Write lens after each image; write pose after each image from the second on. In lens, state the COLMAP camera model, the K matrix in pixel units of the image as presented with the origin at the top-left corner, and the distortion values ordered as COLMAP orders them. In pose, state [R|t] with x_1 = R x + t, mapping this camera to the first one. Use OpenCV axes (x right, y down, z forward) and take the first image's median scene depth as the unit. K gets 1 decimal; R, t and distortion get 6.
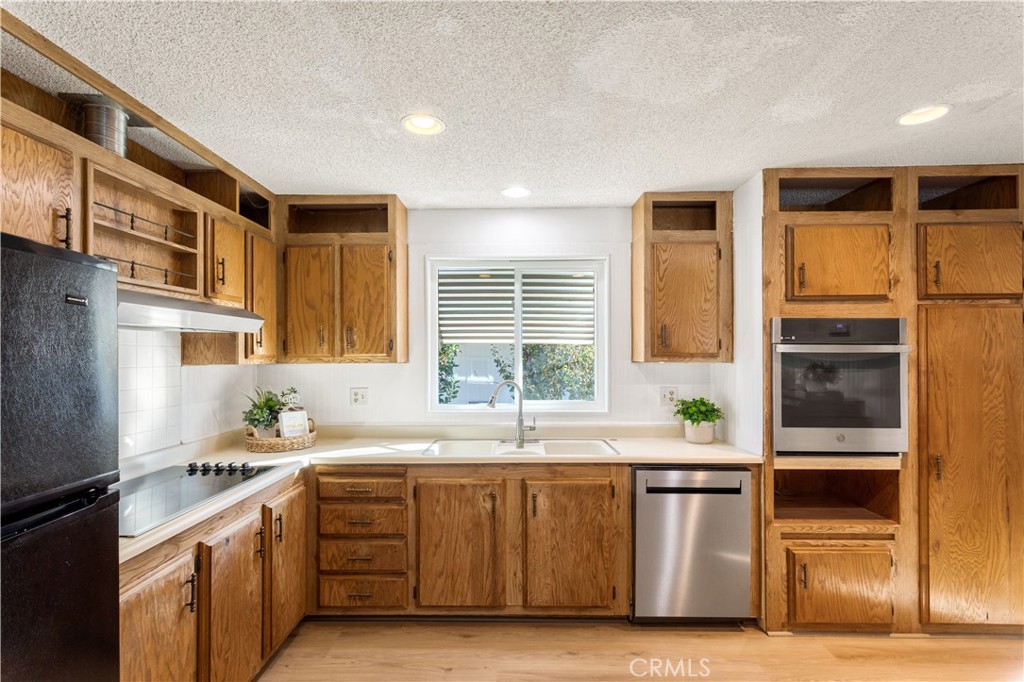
lens RADIAL K [[491.7, 0, 515.1], [0, 491.7, 359.9], [0, 0, 1]] dist [0.001295, 0.000144]
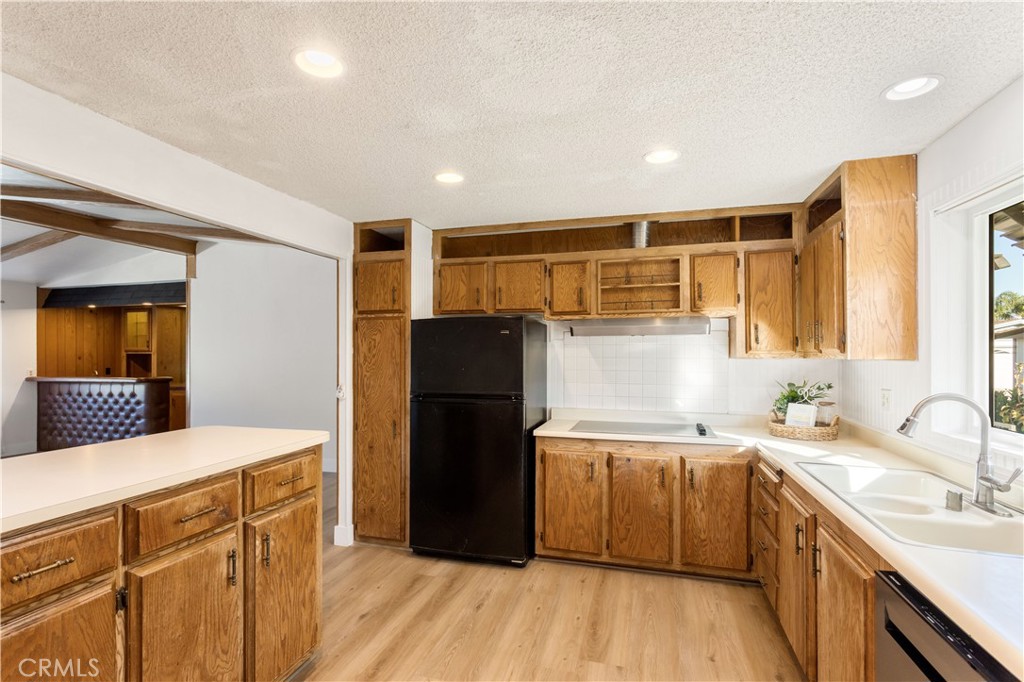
lens RADIAL K [[488.8, 0, 512.0], [0, 488.8, 341.0], [0, 0, 1]] dist [0.002240, 0.000506]
pose [[-0.275859, -0.016073, -0.961064, 0.883949], [-0.012080, 0.999839, -0.013254, -0.010921], [0.961122, 0.007954, -0.276008, 0.829747]]
